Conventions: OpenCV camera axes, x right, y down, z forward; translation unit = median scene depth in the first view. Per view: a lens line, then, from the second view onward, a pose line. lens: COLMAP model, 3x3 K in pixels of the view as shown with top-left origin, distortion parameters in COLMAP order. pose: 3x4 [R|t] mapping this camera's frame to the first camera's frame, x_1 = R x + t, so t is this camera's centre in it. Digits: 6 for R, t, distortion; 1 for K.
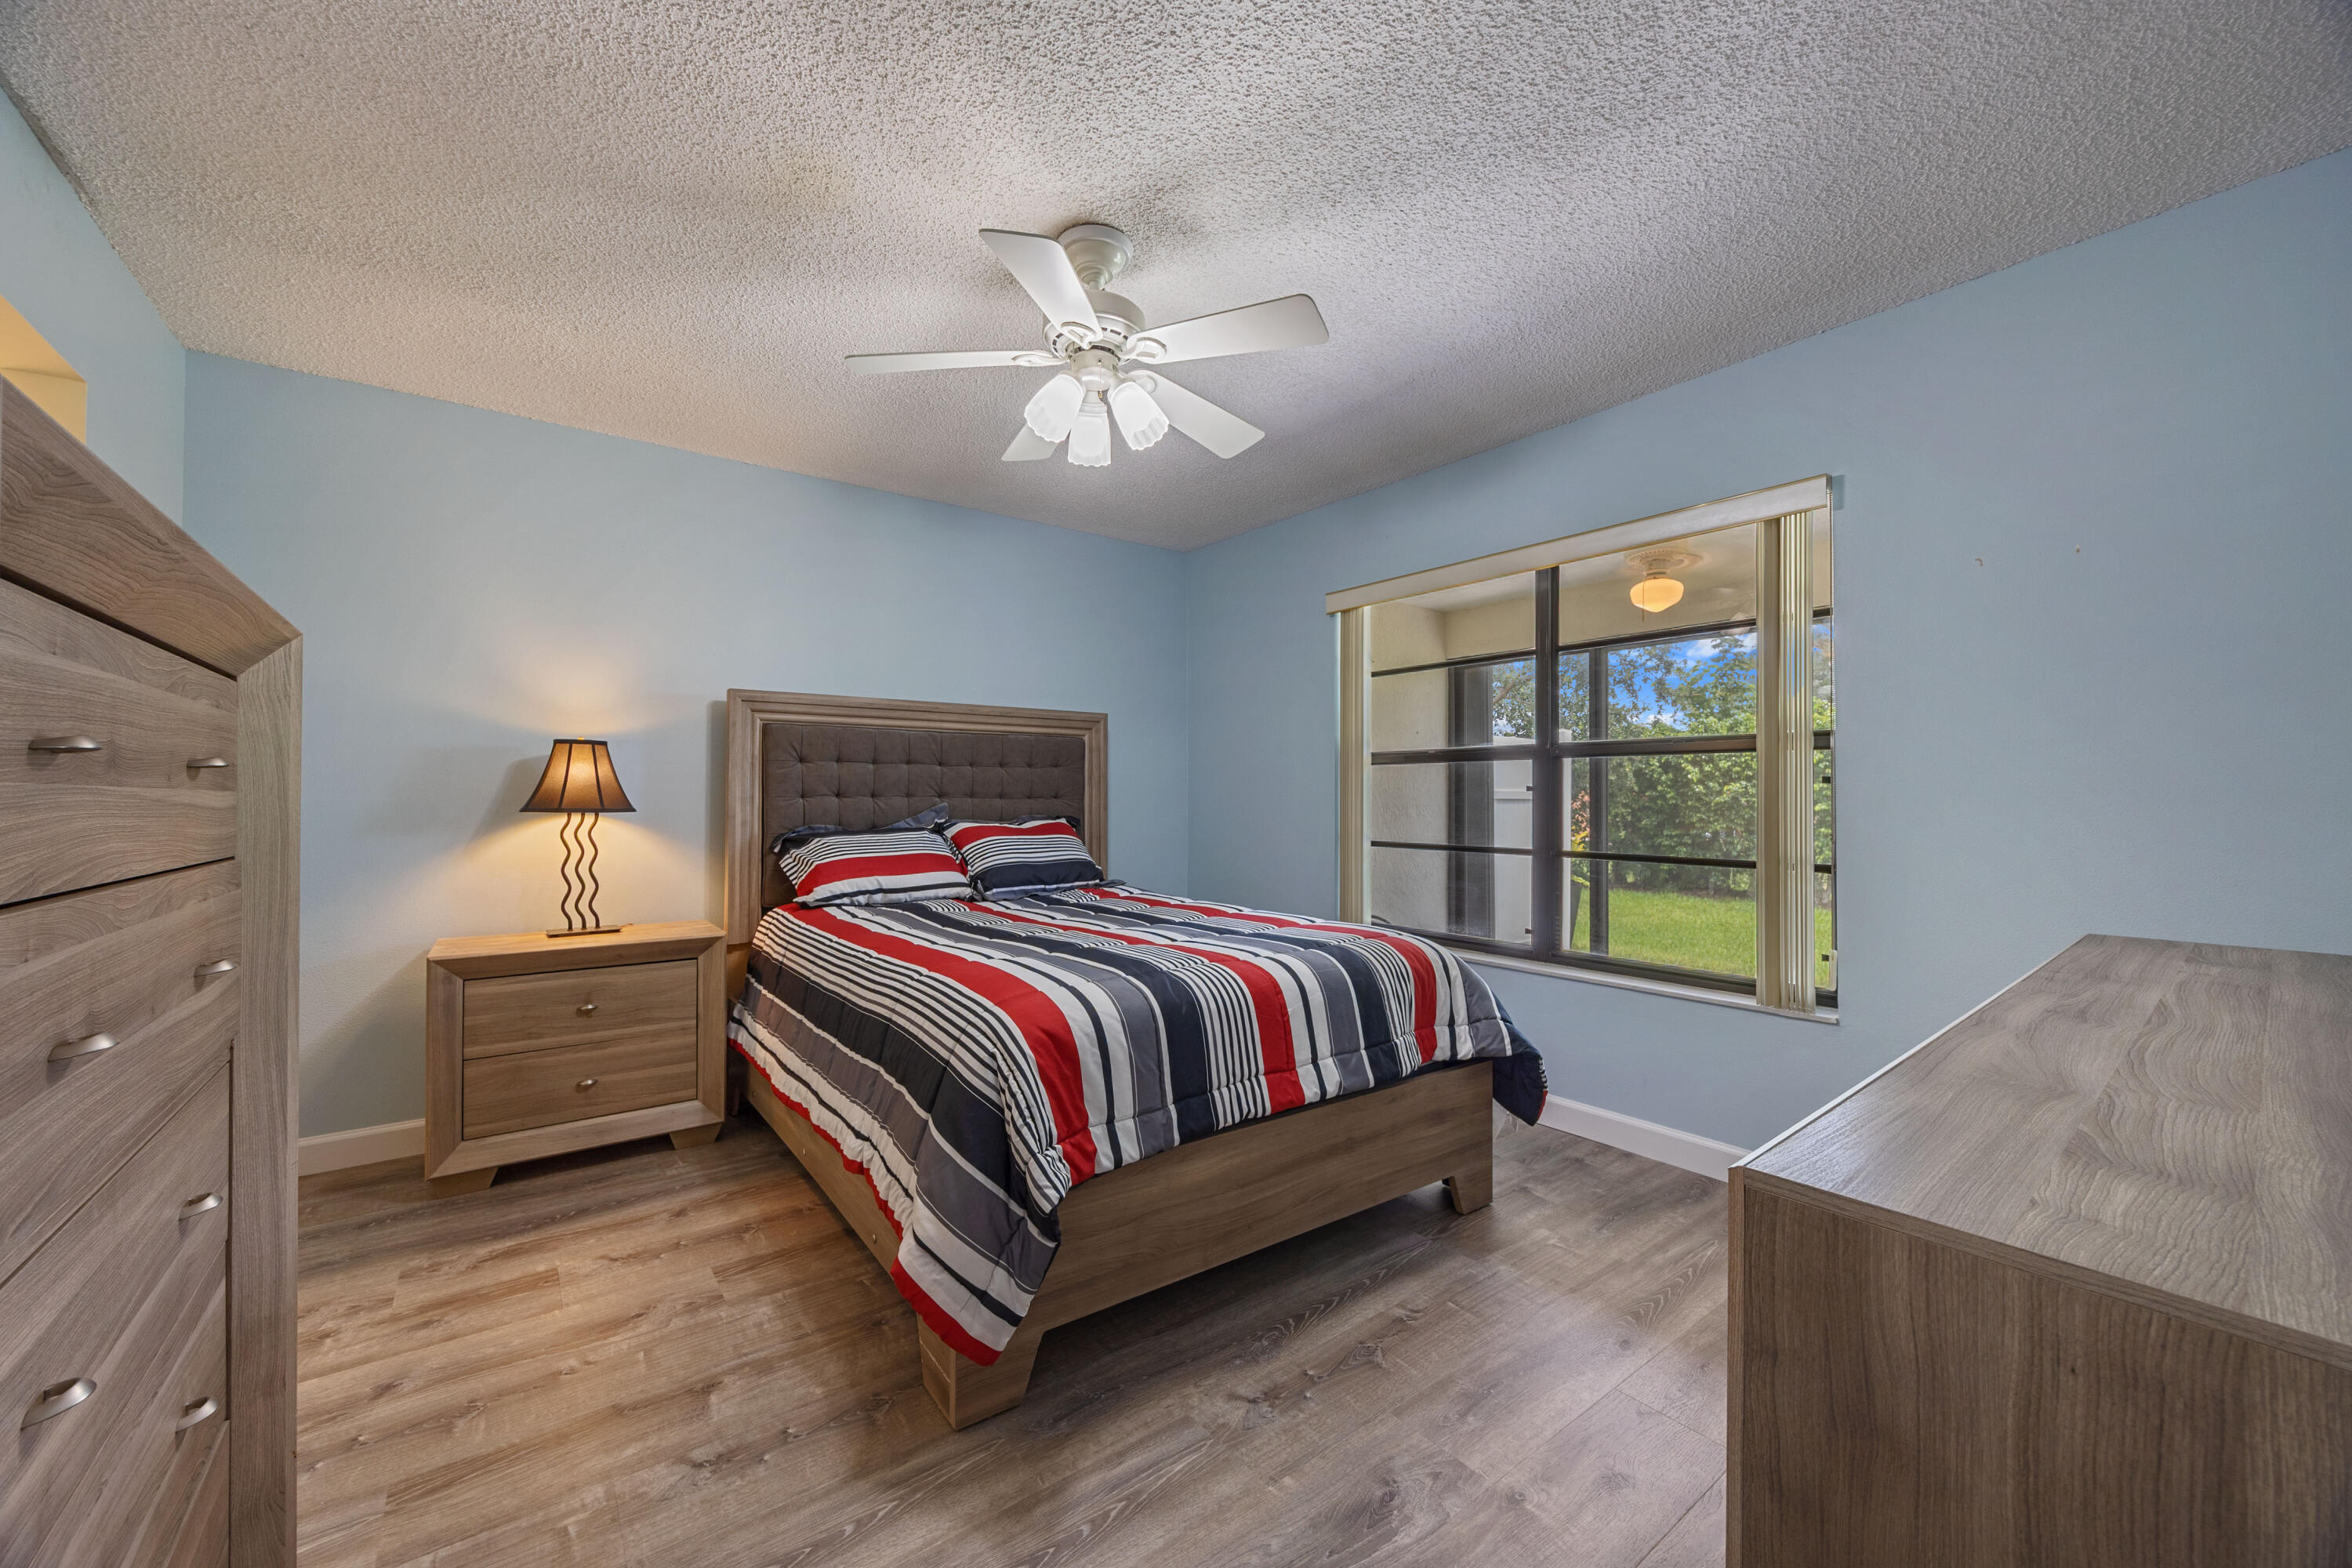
lens RADIAL K [[910.6, 0, 1177.6], [0, 910.6, 791.4], [0, 0, 1]] dist [-0.001565, -0.000251]
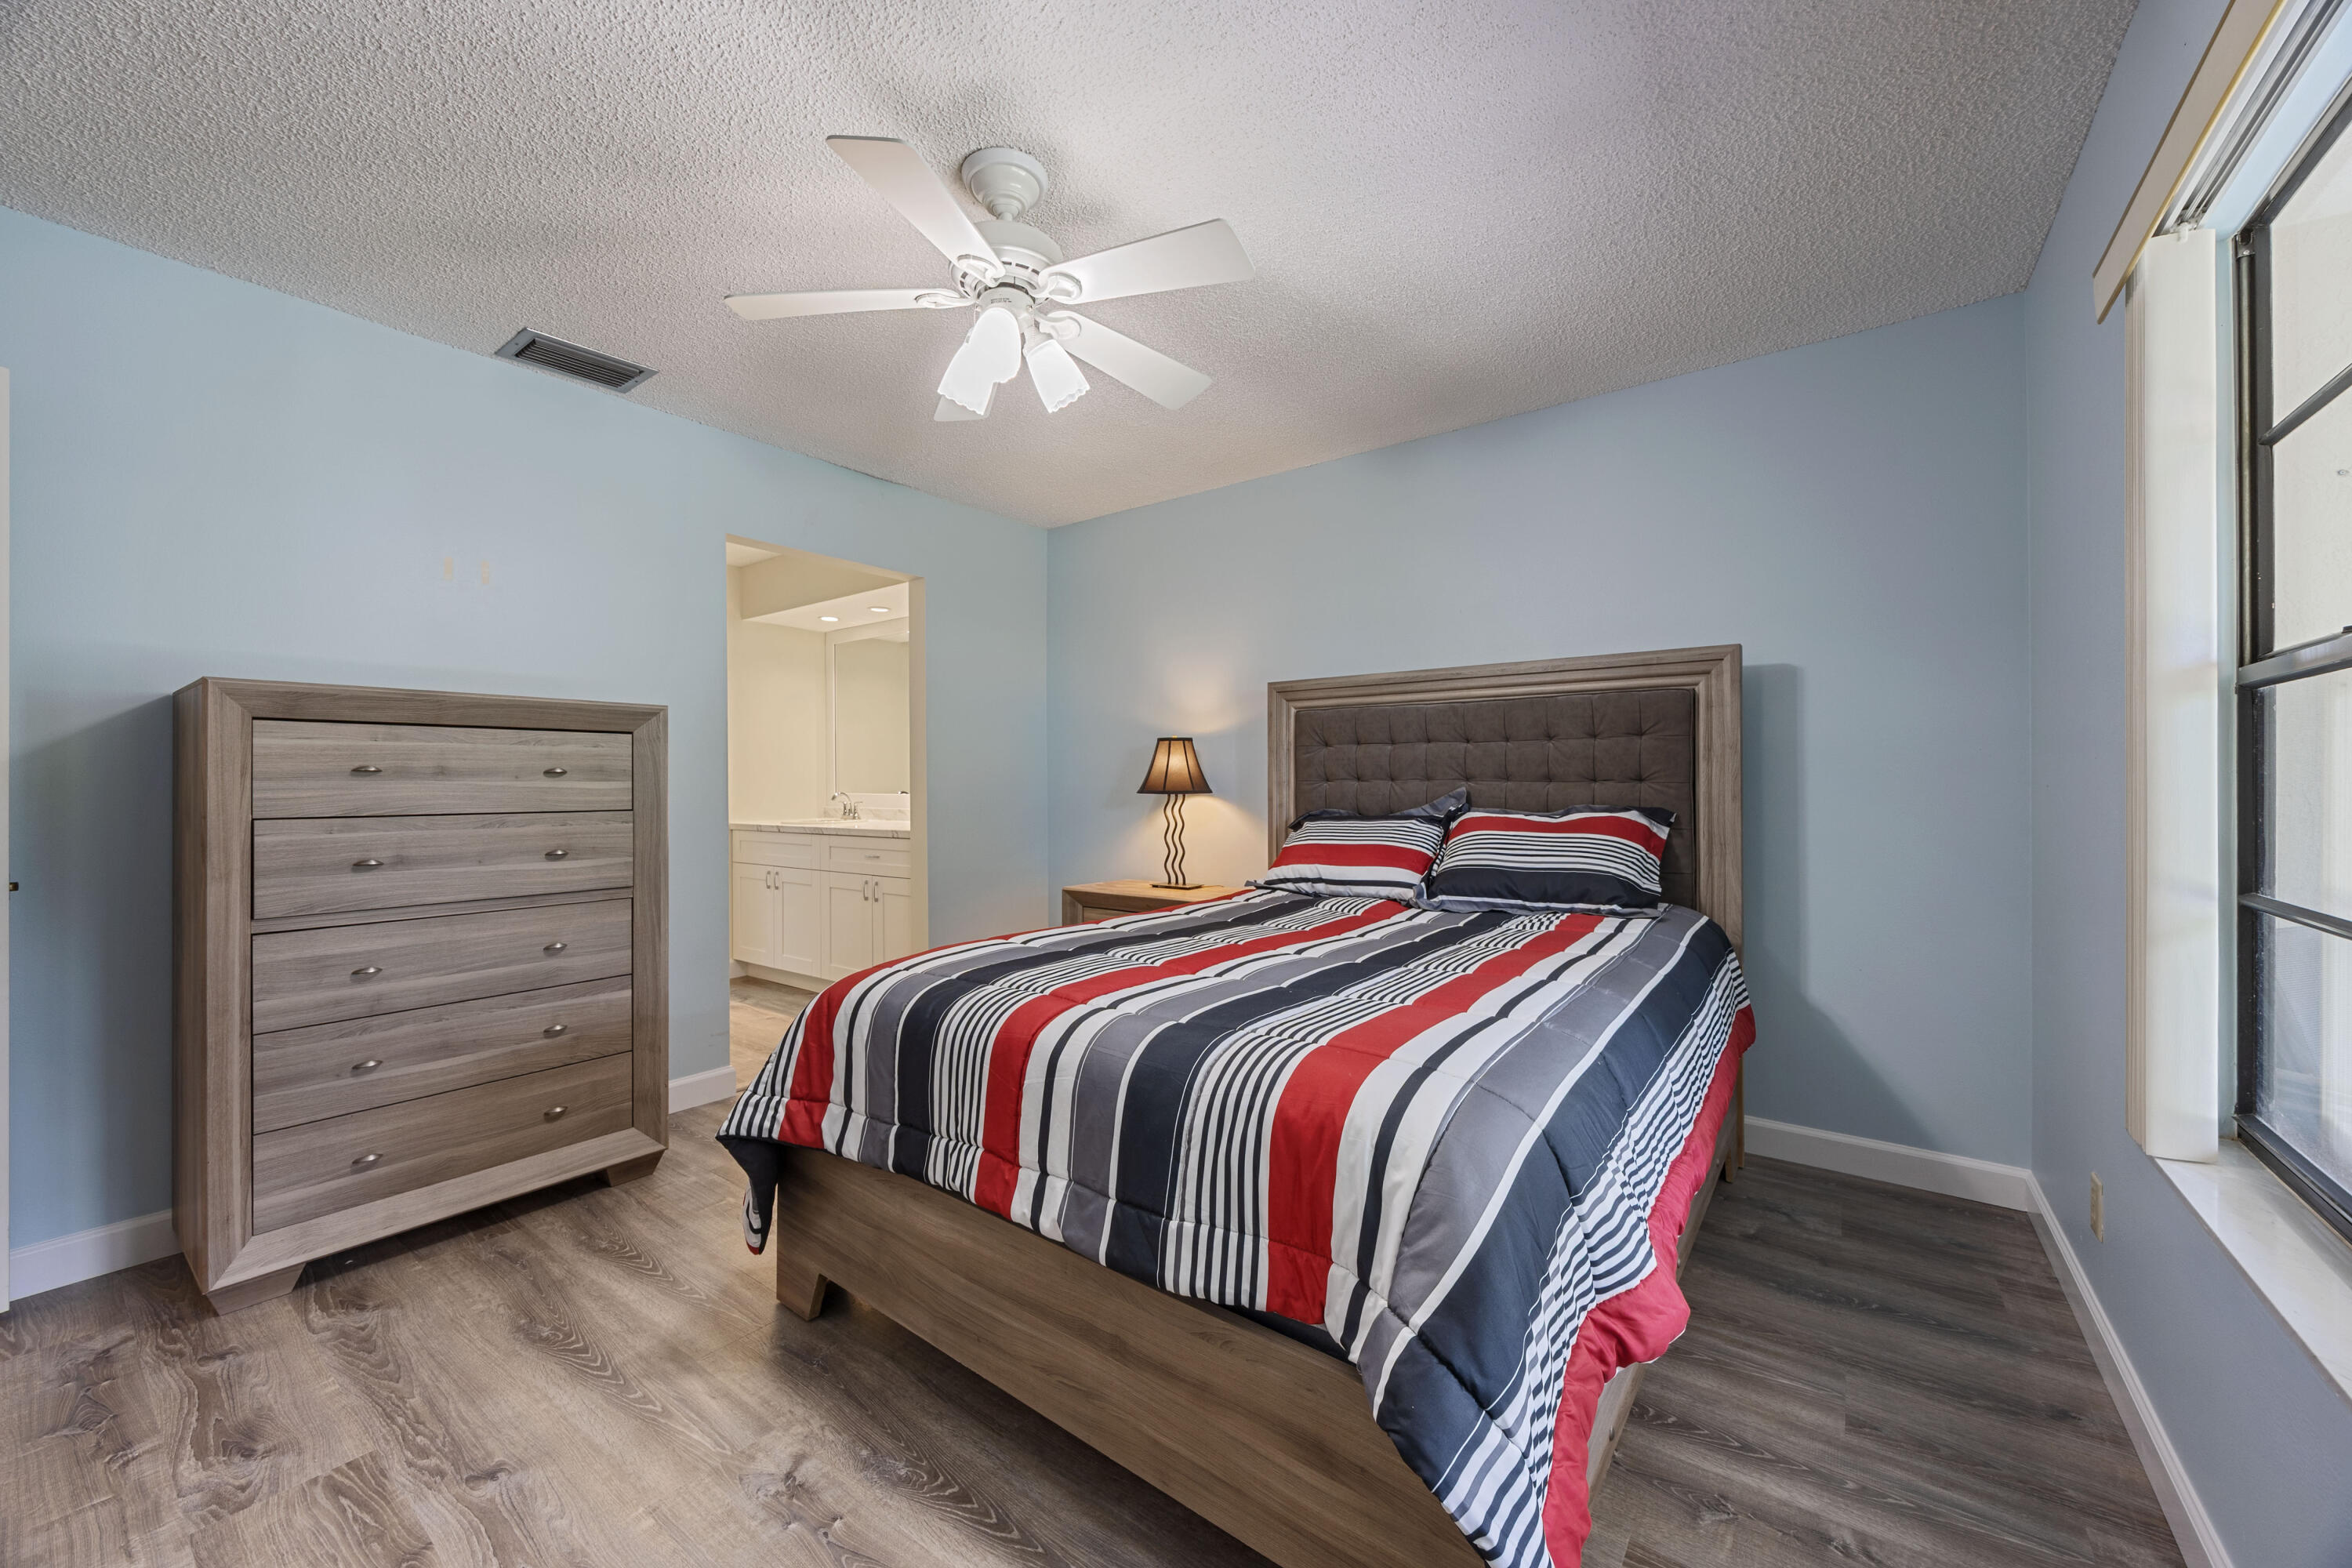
lens RADIAL K [[910.6, 0, 1177.6], [0, 910.6, 791.4], [0, 0, 1]] dist [-0.001565, -0.000251]
pose [[0.259789, 0.005001, -0.965652, 0.590159], [0.008131, 0.999940, 0.007366, 0.009945], [0.965631, -0.009765, 0.259733, 0.665919]]
